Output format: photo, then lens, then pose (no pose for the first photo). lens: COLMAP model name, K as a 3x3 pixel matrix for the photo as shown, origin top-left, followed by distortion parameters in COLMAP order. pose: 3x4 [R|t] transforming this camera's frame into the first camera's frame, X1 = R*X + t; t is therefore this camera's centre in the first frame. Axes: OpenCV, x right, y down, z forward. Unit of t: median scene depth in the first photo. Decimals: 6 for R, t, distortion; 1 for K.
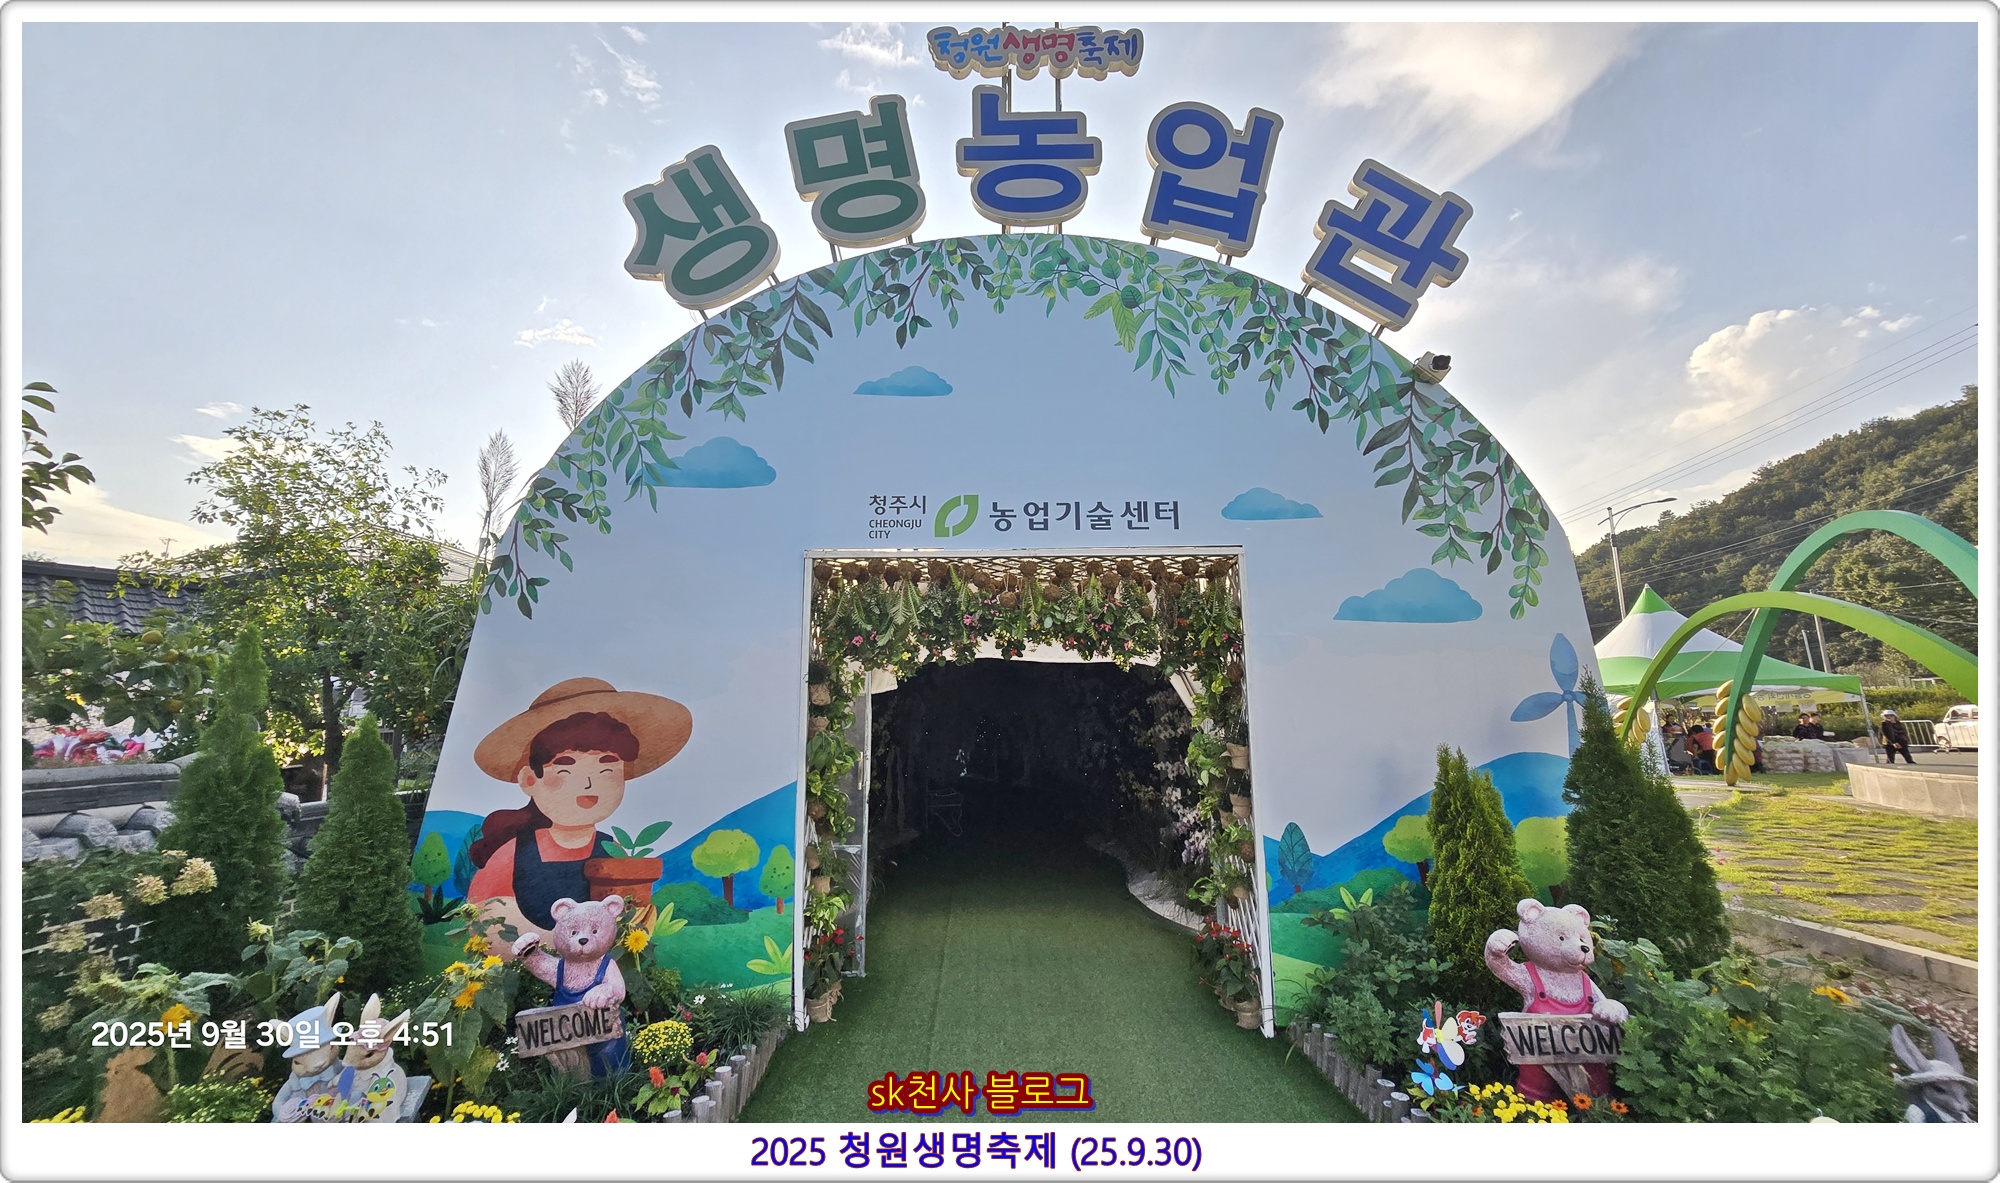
lens RADIAL K [[802.5, 0, 999.1], [0, 802.5, 583.1], [0, 0, 1]] dist [-0.014482, 0.003931]
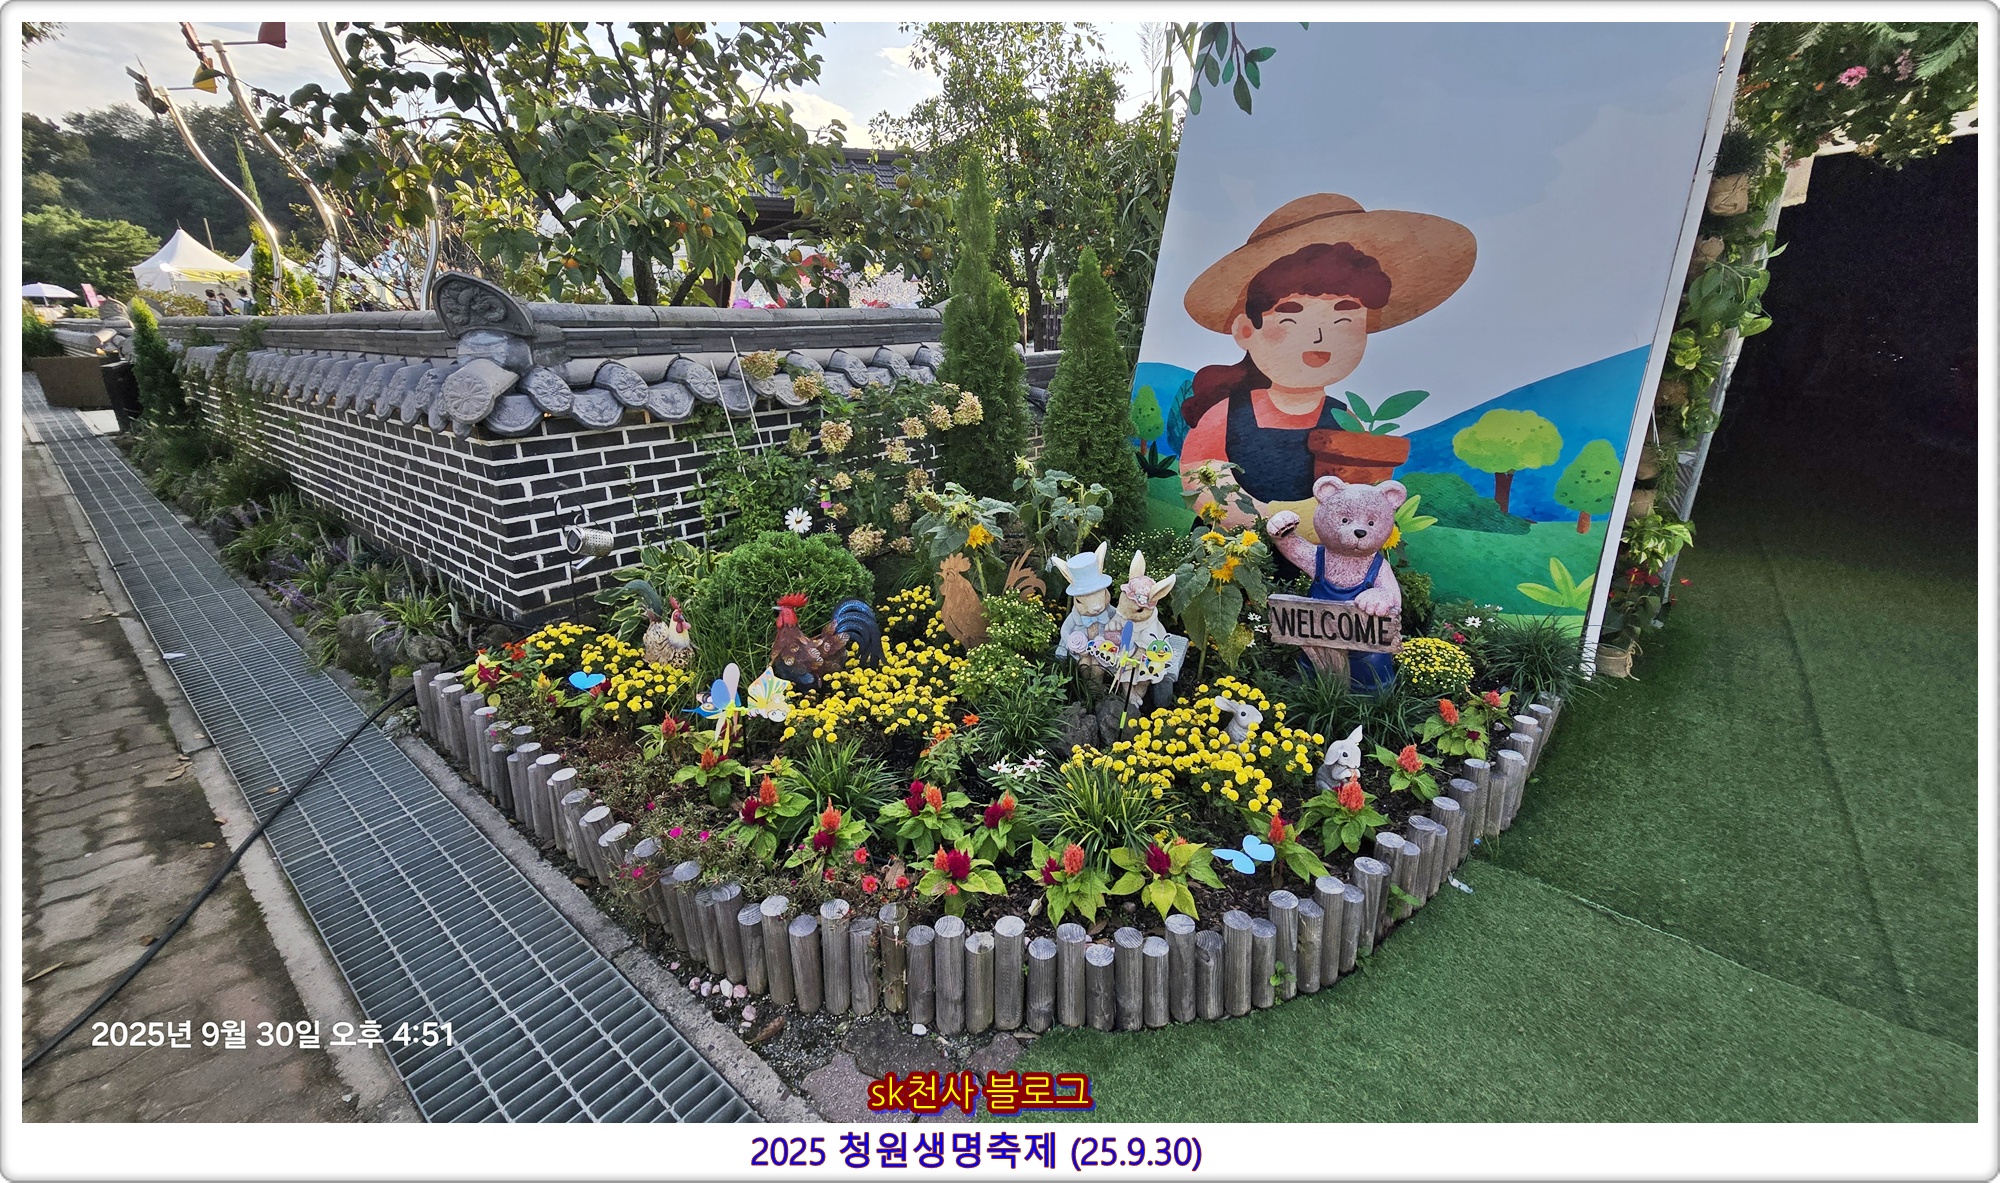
lens RADIAL K [[802.5, 0, 1014.9], [0, 802.5, 587.3], [0, 0, 1]] dist [-0.014482, 0.003931]
pose [[0.773301, 0.220969, -0.594288, -0.236391], [0.100301, 0.882868, 0.458784, 0.080991], [0.626055, -0.414386, 0.660560, 0.197414]]
